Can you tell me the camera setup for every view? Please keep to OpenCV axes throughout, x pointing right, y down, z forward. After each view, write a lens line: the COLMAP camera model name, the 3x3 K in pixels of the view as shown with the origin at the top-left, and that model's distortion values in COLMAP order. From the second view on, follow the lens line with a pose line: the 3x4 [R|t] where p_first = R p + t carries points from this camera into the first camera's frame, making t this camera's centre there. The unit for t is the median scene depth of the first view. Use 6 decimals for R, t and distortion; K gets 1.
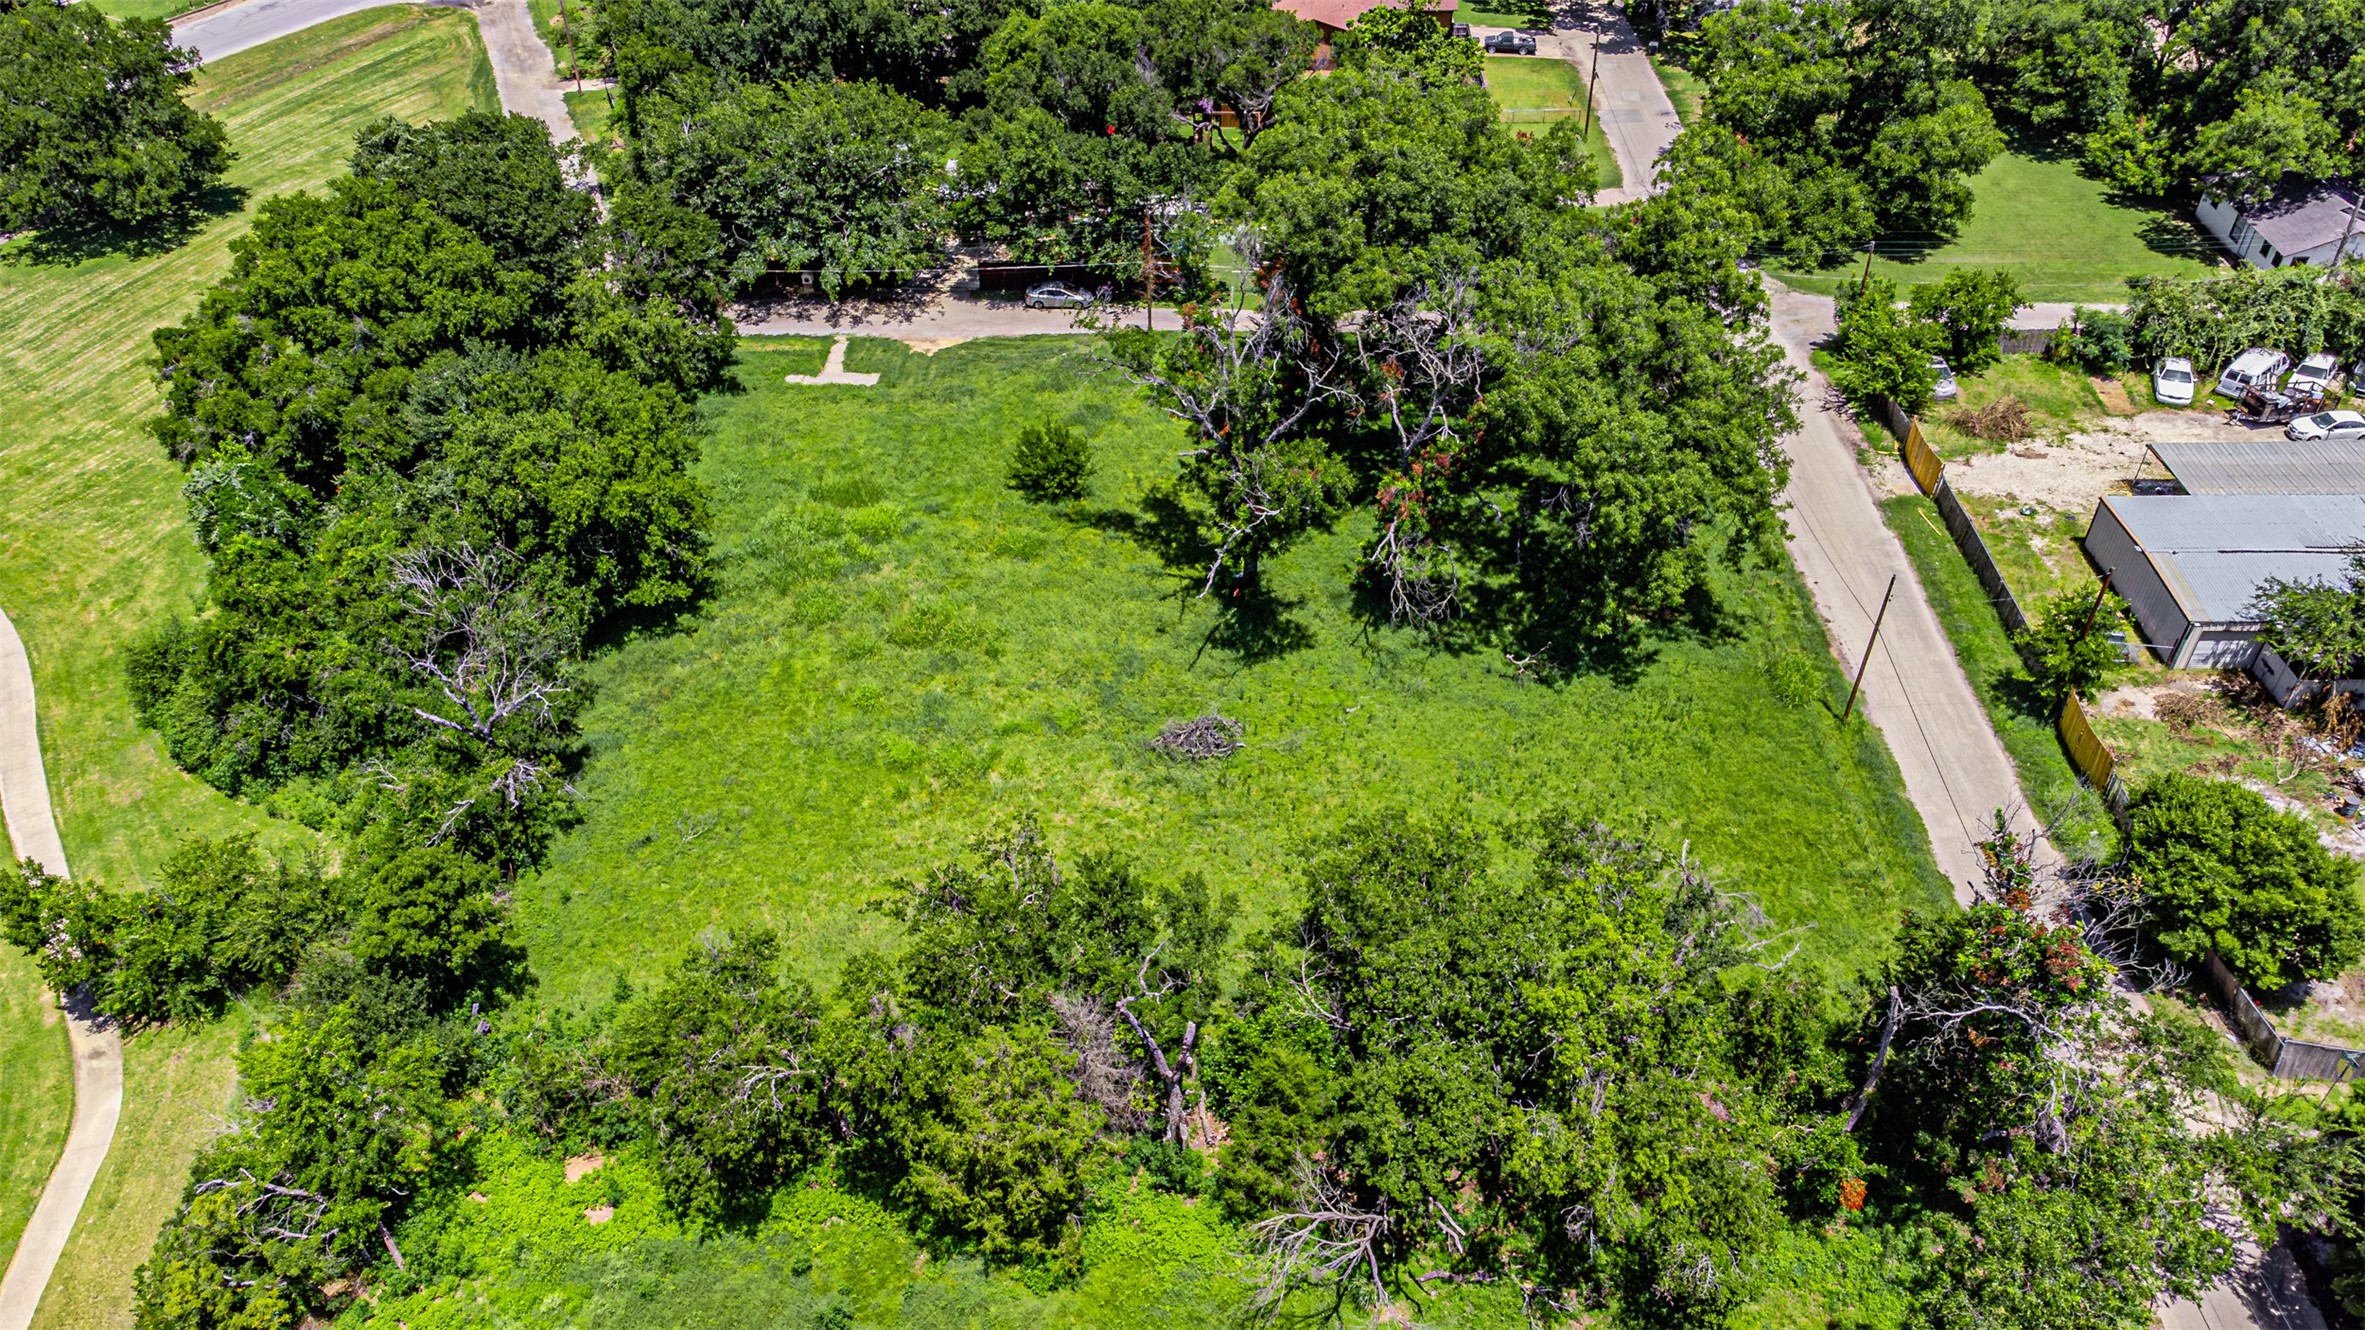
lens RADIAL K [[1769.3, 0, 1177.9], [0, 1769.3, 653.2], [0, 0, 1]] dist [0.033113, 0.033857]
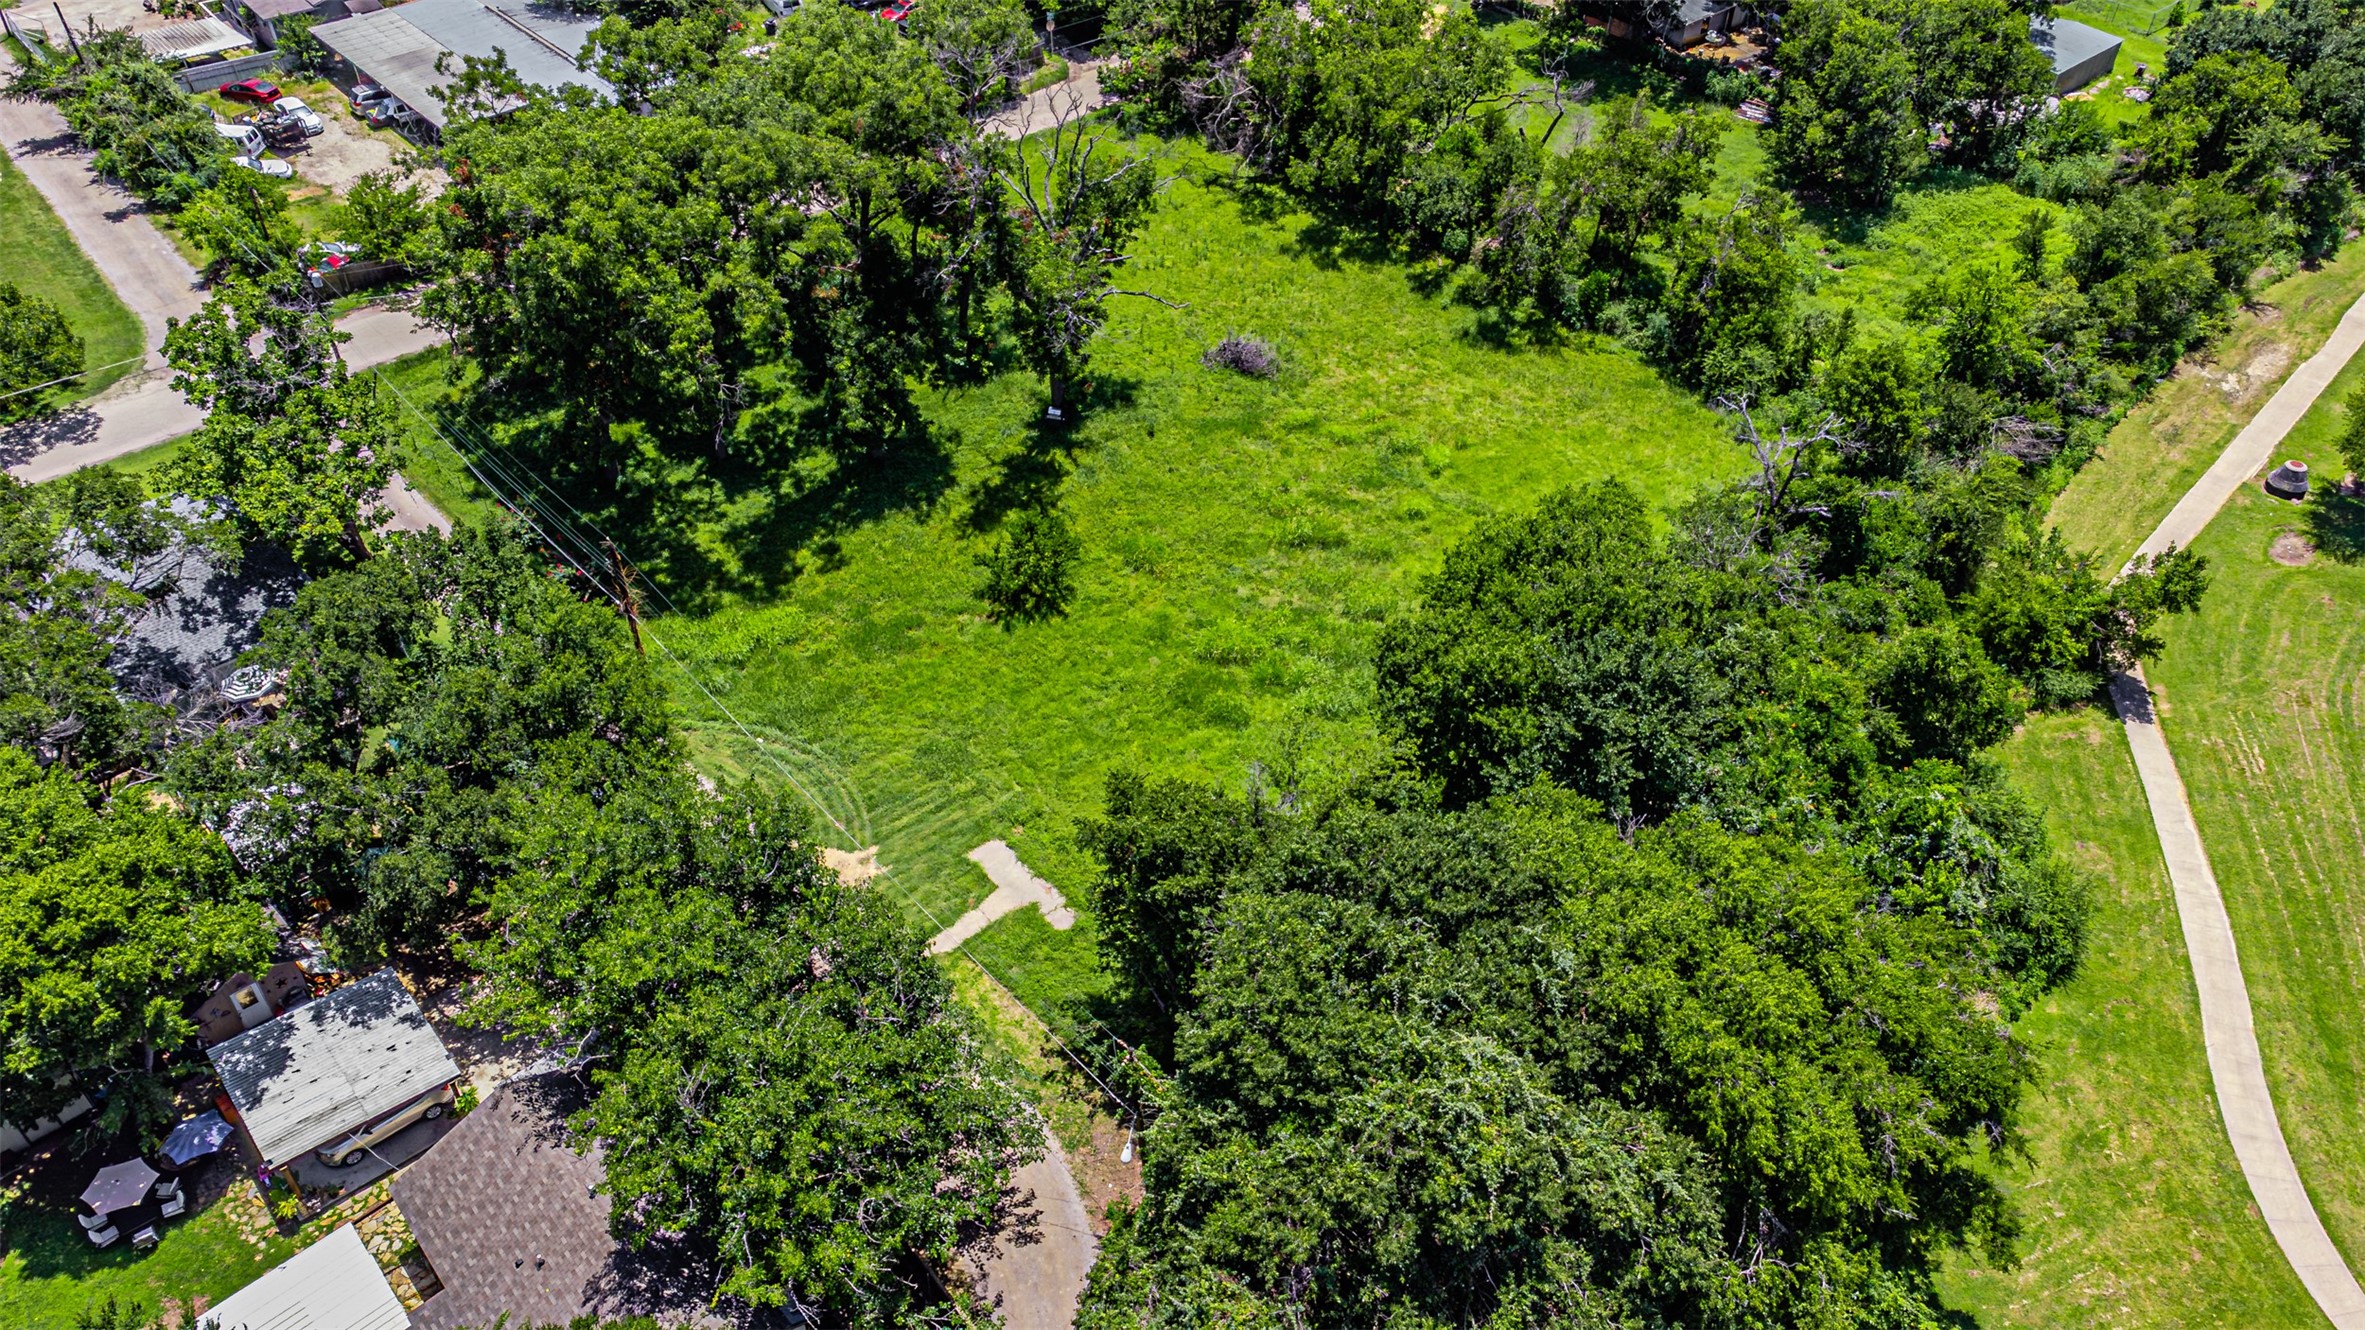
lens RADIAL K [[1749.2, 0, 1210.4], [0, 1749.2, 673.8], [0, 0, 1]] dist [0.003112, 0.118520]
pose [[-0.686351, -0.484014, 0.542818, -0.580566], [0.444669, 0.311325, 0.839849, -0.719705], [-0.575492, 0.817806, 0.001548, 0.959660]]
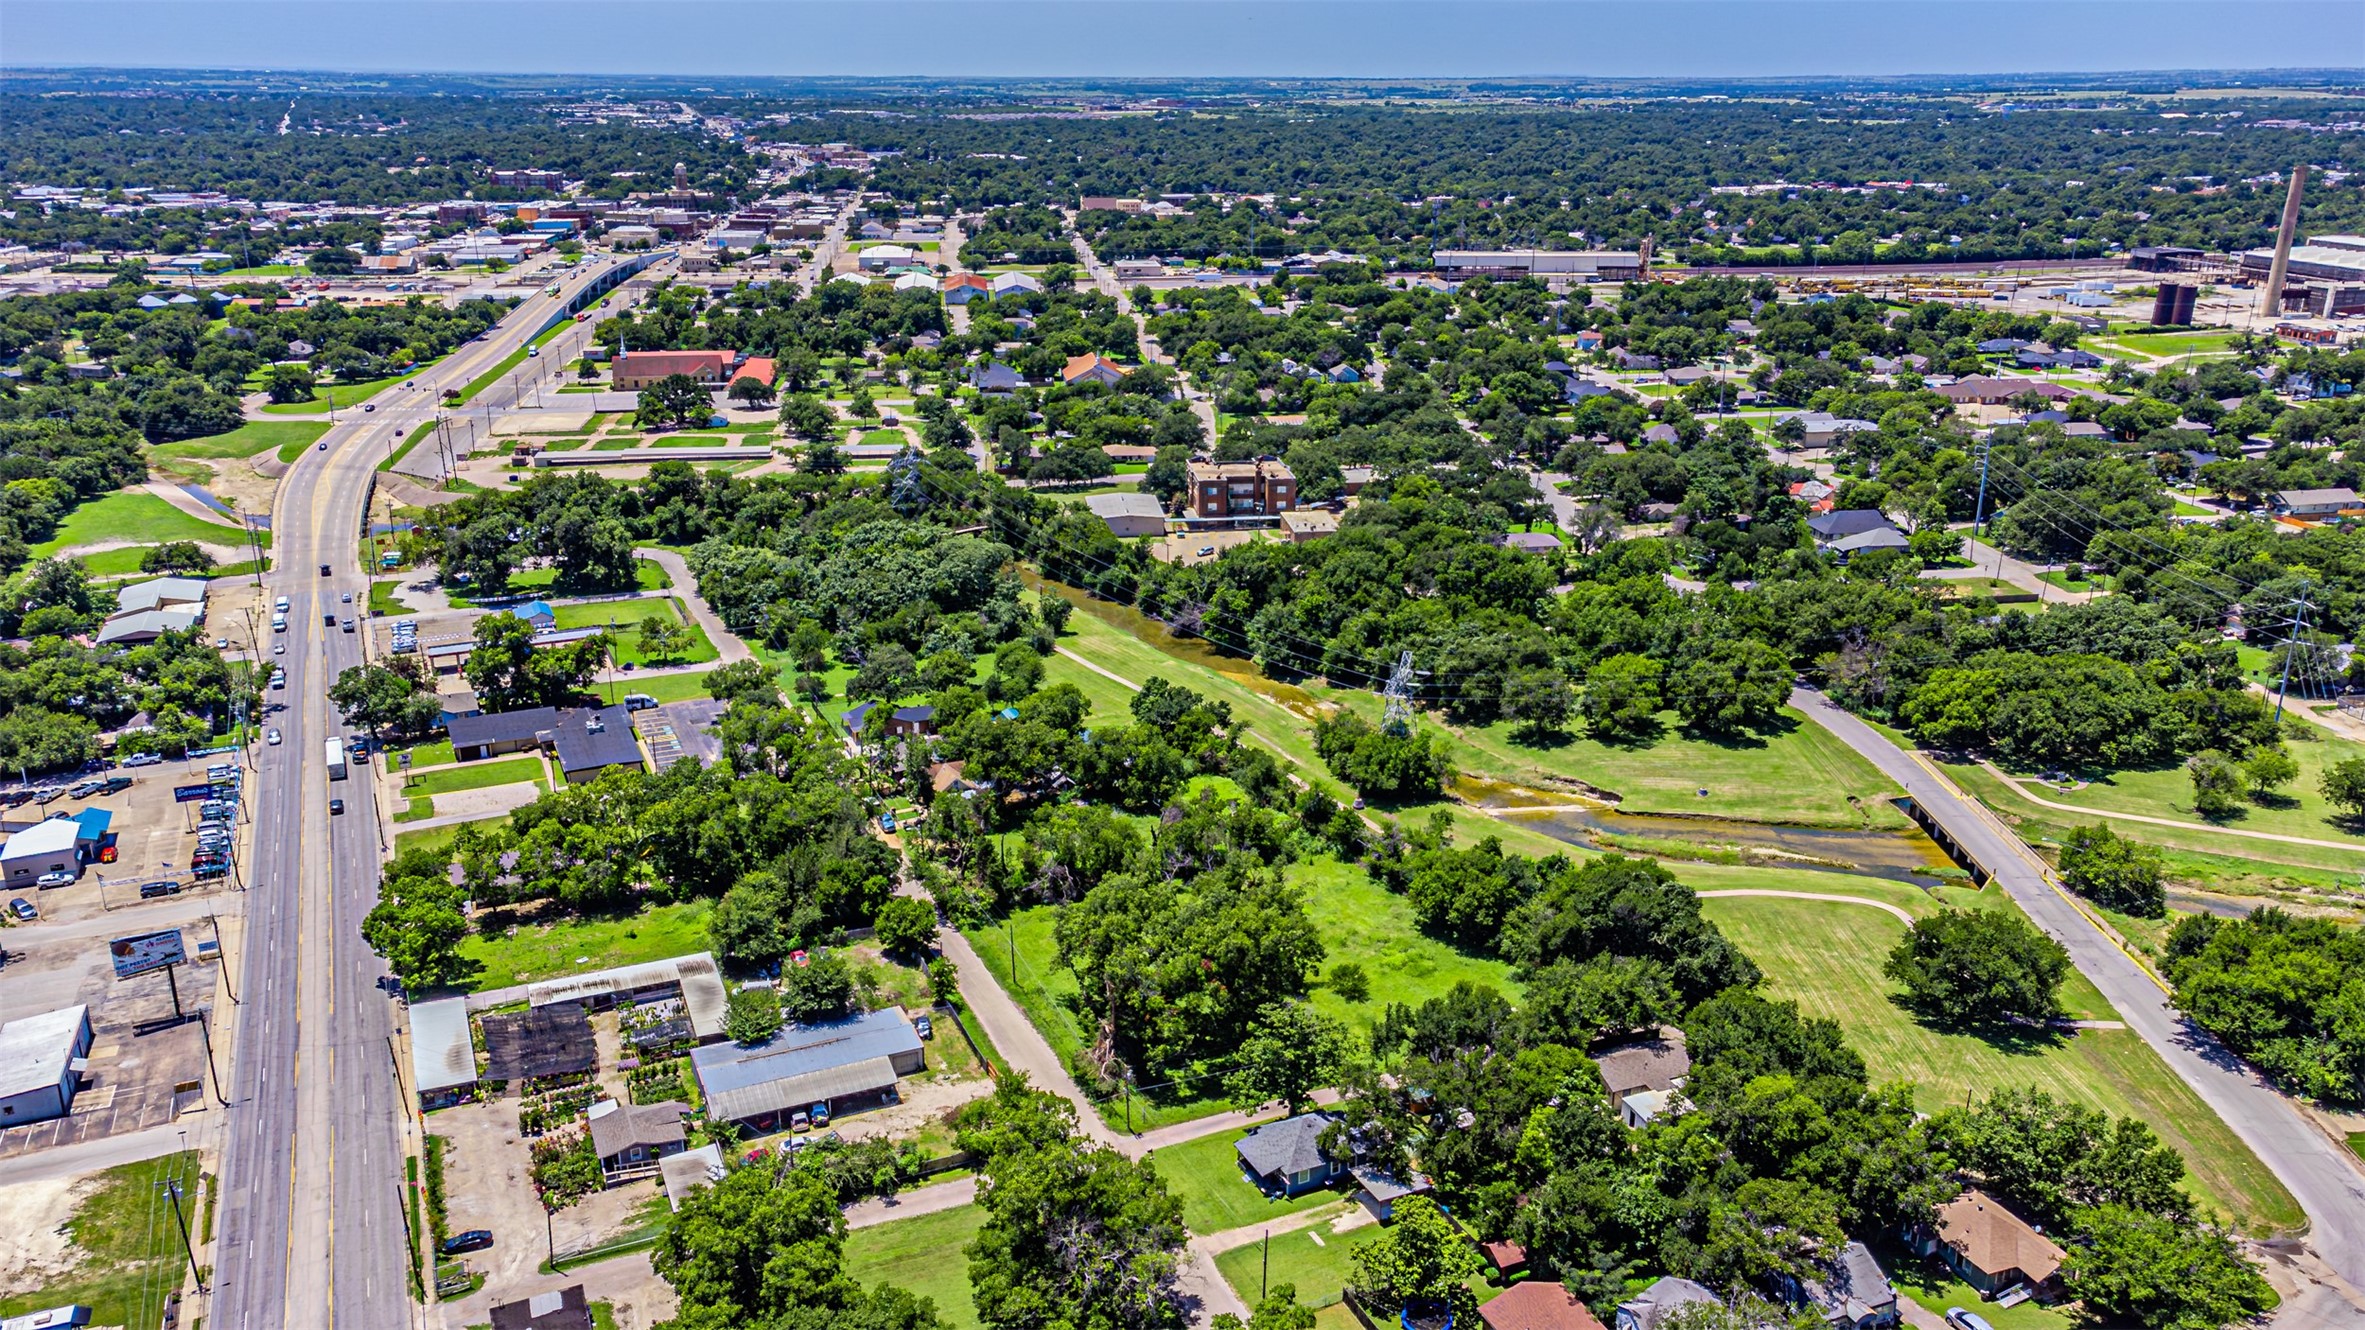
lens RADIAL K [[1769.3, 0, 1177.9], [0, 1769.3, 653.2], [0, 0, 1]] dist [0.033113, 0.033857]
pose [[-0.905286, 0.131715, -0.403866, 0.960744], [-0.266436, 0.564421, 0.781307, -1.997894], [0.330860, 0.814911, -0.475869, 1.609359]]
